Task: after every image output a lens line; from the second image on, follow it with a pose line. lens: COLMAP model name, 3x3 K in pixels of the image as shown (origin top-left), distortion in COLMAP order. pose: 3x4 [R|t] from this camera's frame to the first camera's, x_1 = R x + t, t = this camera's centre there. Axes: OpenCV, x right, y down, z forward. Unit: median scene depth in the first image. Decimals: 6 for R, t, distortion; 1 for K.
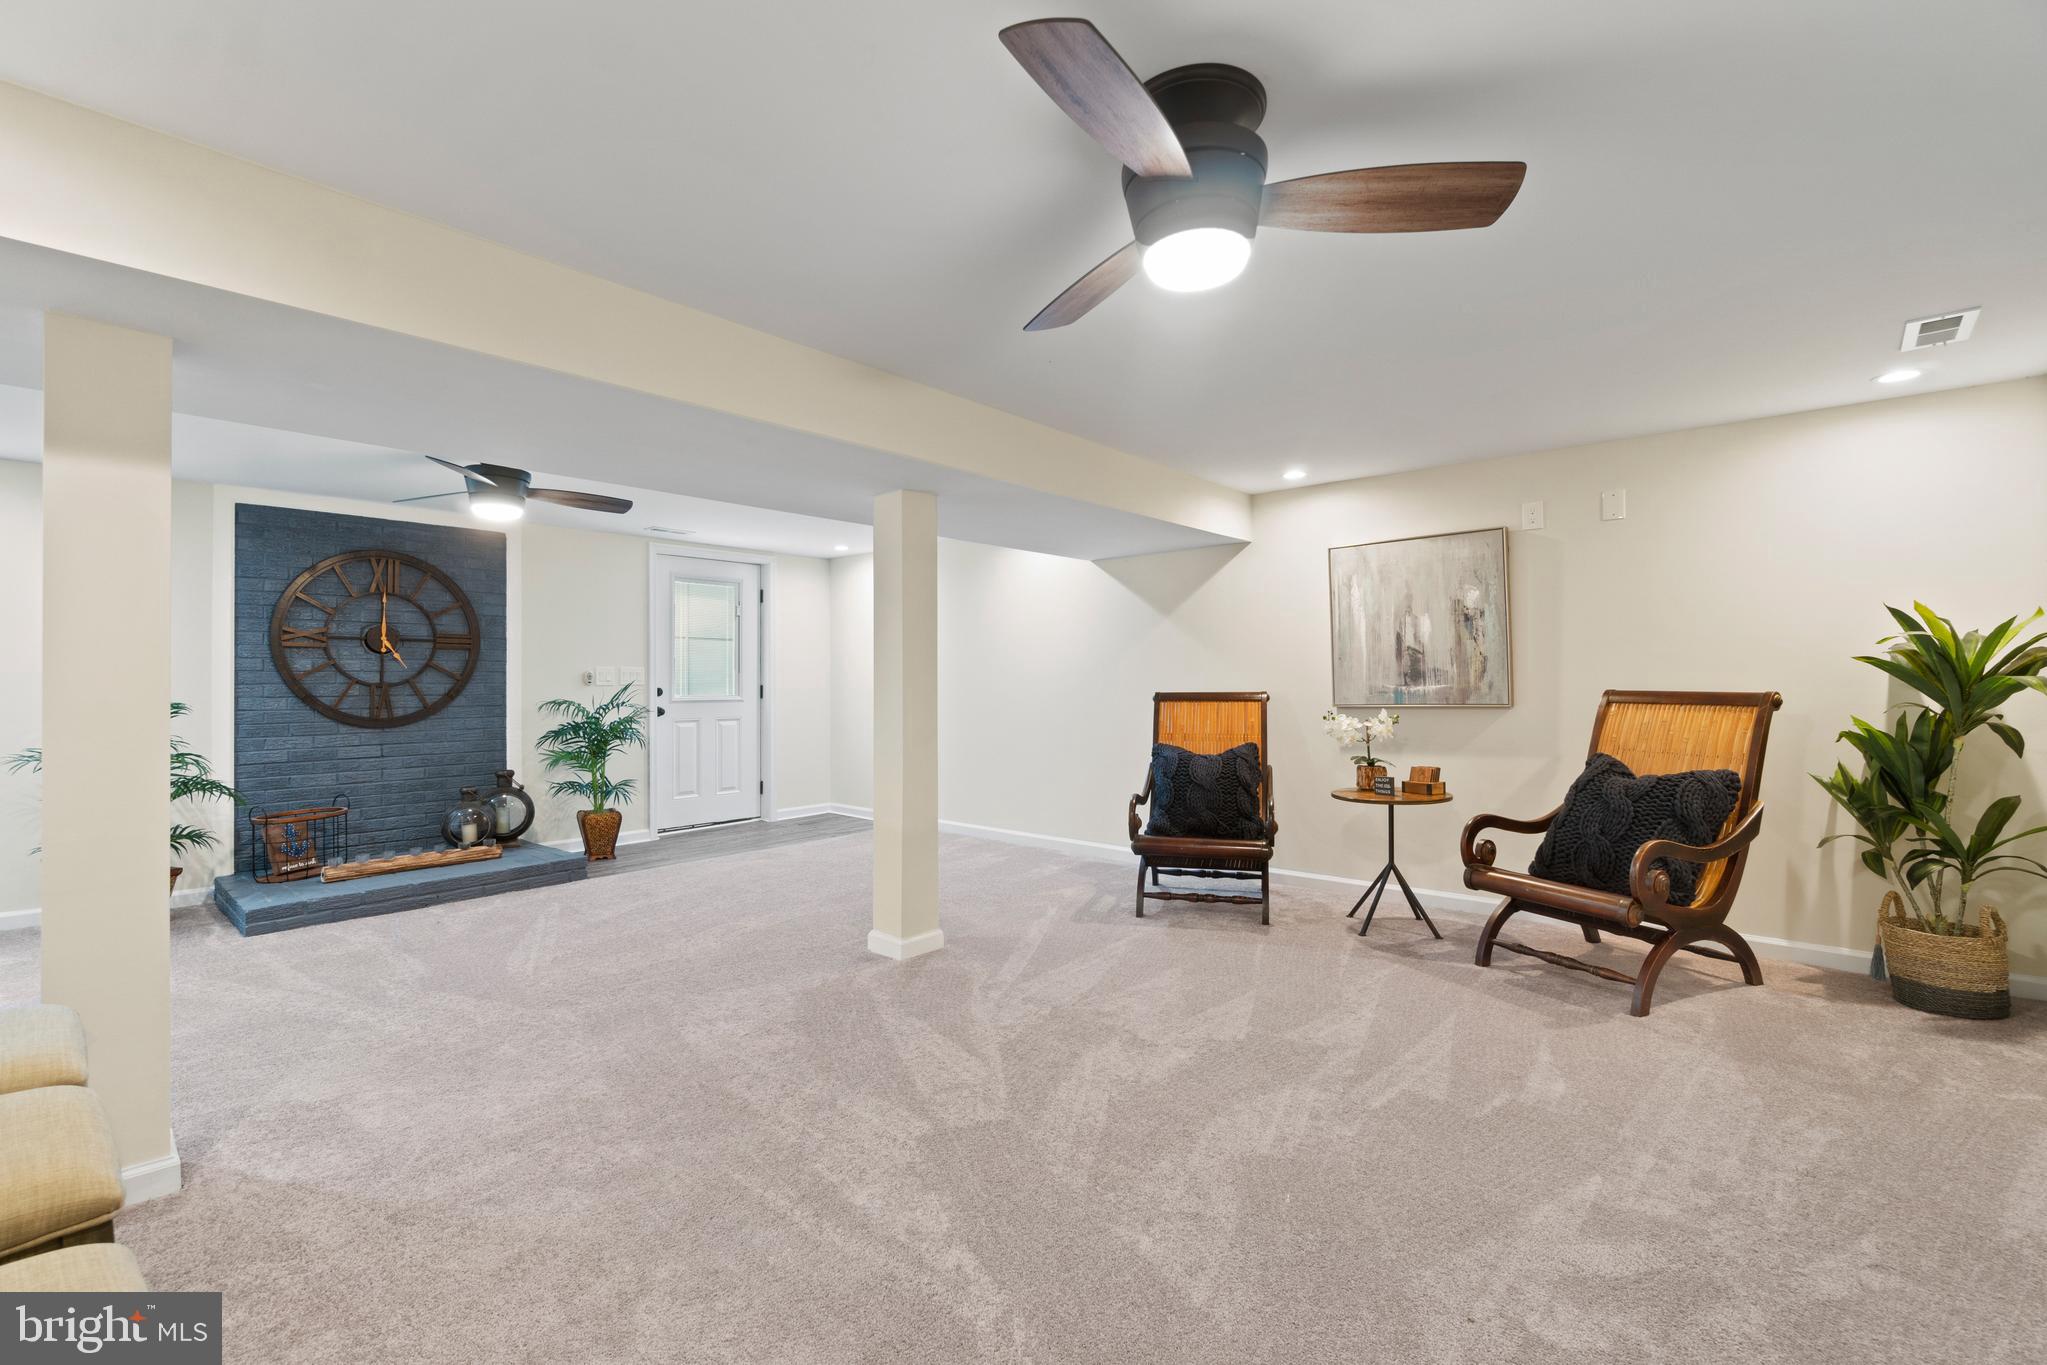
lens RADIAL K [[880.2, 0, 1017.4], [0, 880.2, 674.7], [0, 0, 1]] dist [-0.007860, 0.001704]
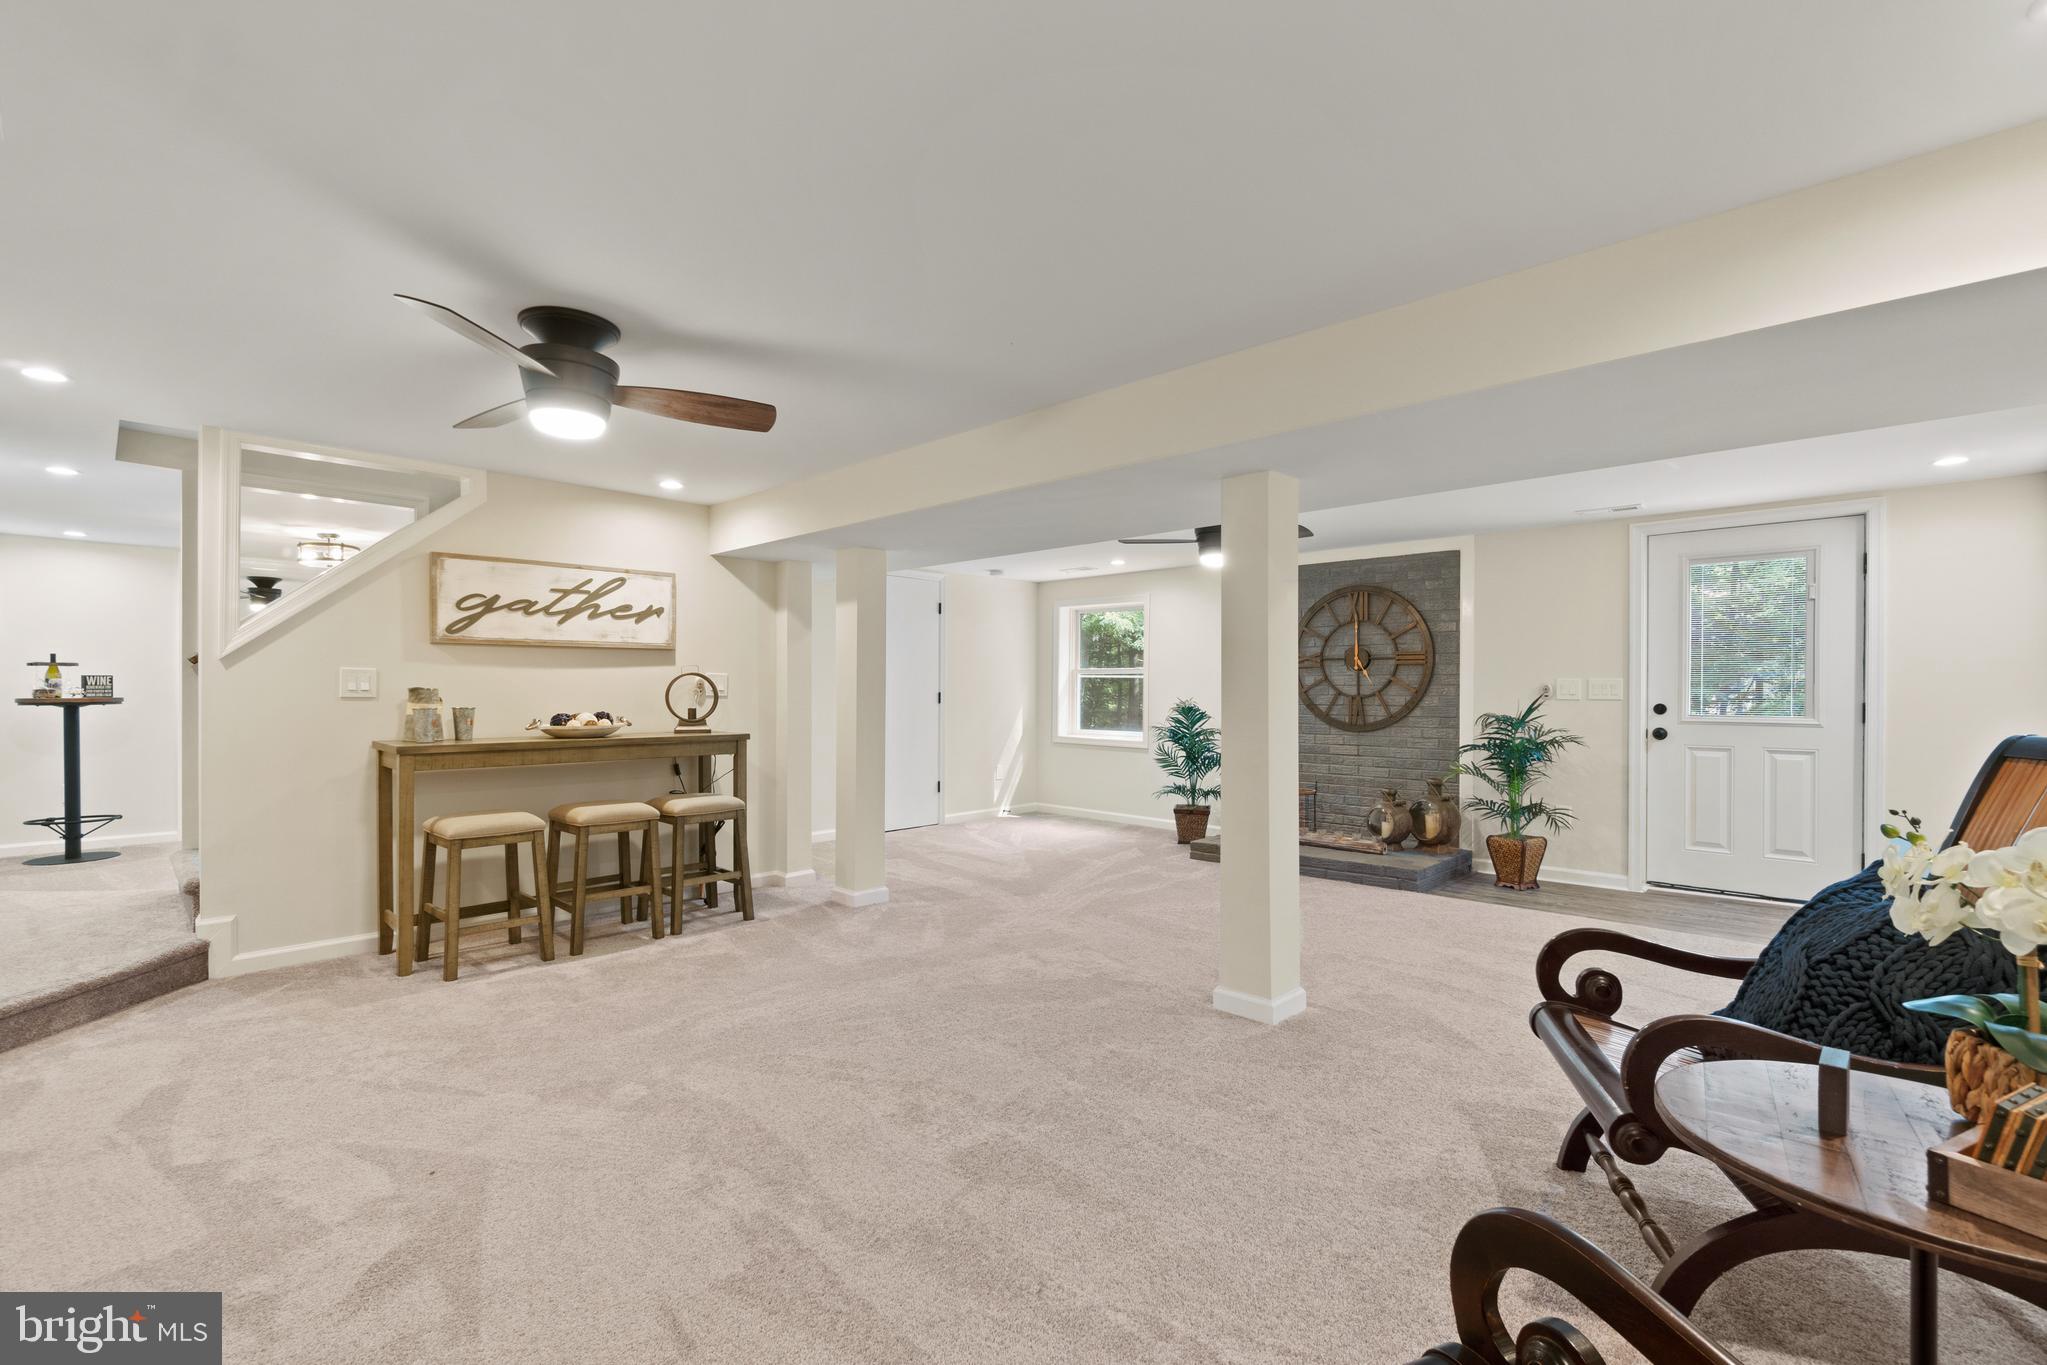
lens RADIAL K [[880.2, 0, 1015.9], [0, 880.2, 697.8], [0, 0, 1]] dist [-0.007860, 0.001704]
pose [[-0.032697, 0.007056, -0.999440, 0.502725], [0.000127, 0.999975, 0.007055, 0.004860], [0.999465, 0.000104, -0.032697, 0.552854]]
